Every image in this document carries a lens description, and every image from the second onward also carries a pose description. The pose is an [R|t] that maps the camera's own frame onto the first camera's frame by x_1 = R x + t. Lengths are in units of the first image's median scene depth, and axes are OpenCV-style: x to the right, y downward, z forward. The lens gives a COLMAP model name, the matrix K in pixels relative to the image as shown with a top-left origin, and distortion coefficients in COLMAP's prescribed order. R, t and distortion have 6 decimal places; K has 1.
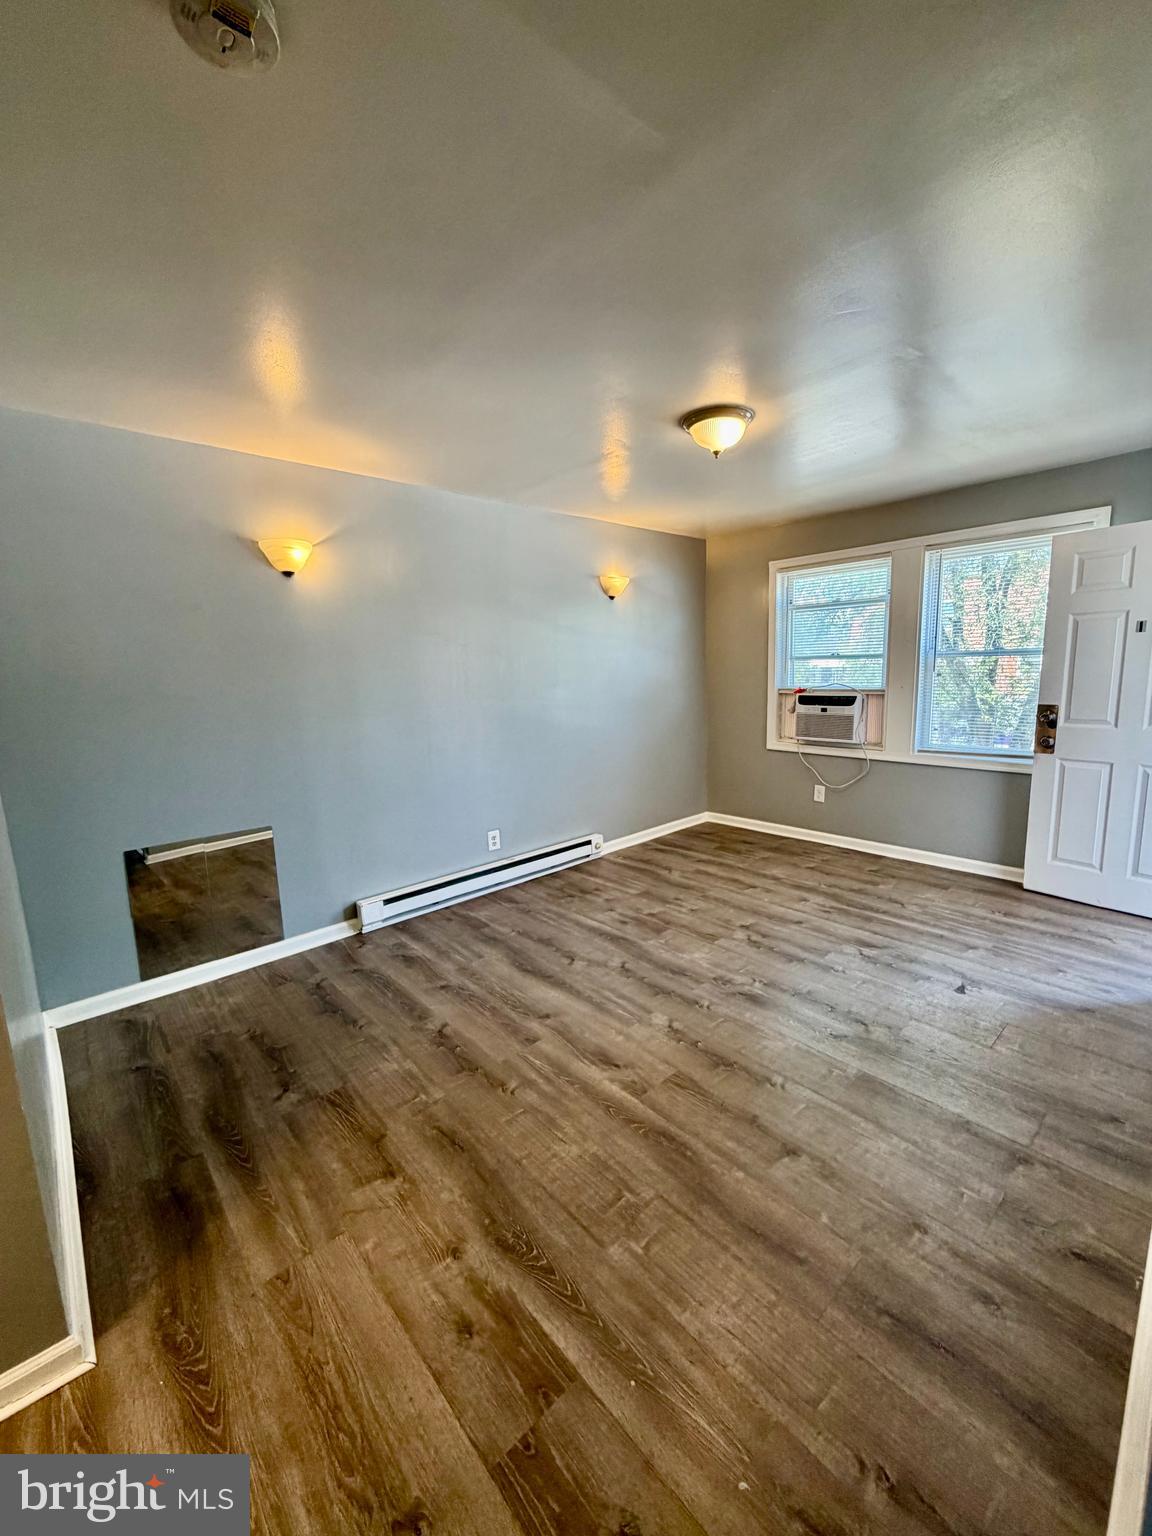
lens RADIAL K [[614.9, 0, 591.6], [0, 614.9, 768.2], [0, 0, 1]] dist [-0.000483, 0.001133]
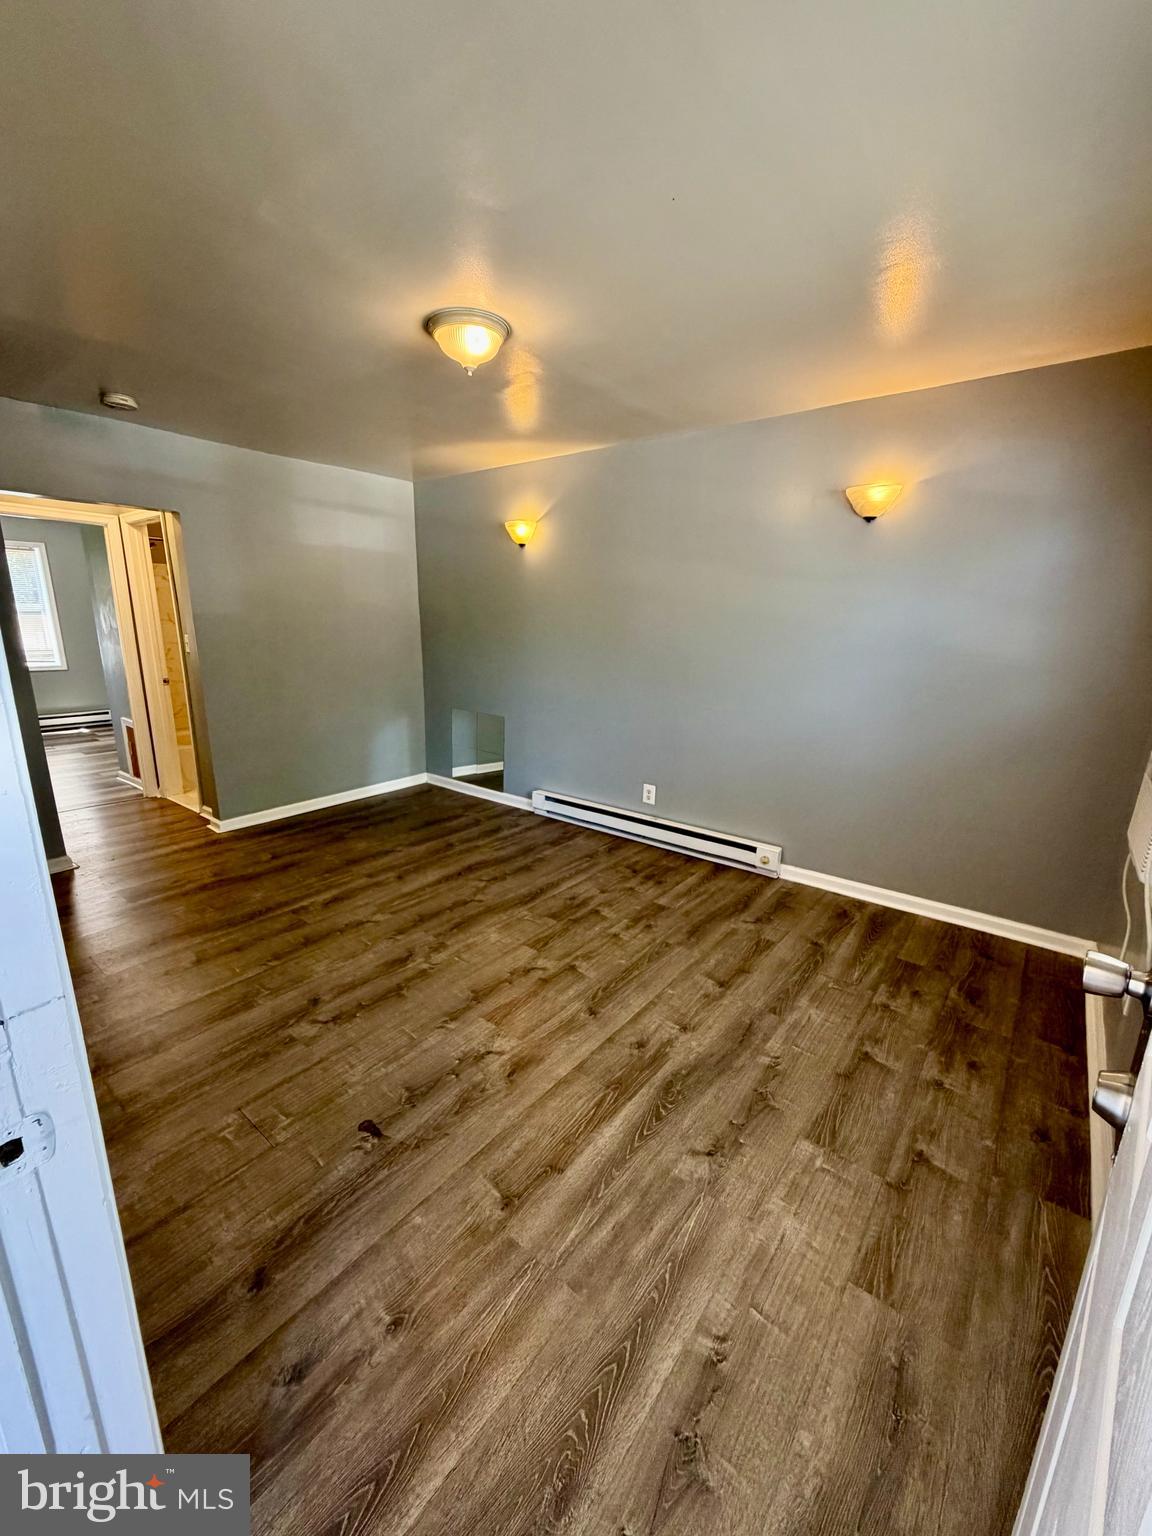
lens RADIAL K [[614.9, 0, 564.0], [0, 614.9, 768.2], [0, 0, 1]] dist [-0.000483, 0.001133]
pose [[0.146812, 0.270222, -0.951539, 0.875905], [-0.183303, 0.952733, 0.242280, -0.160567], [0.972032, 0.138850, 0.189406, 0.772593]]
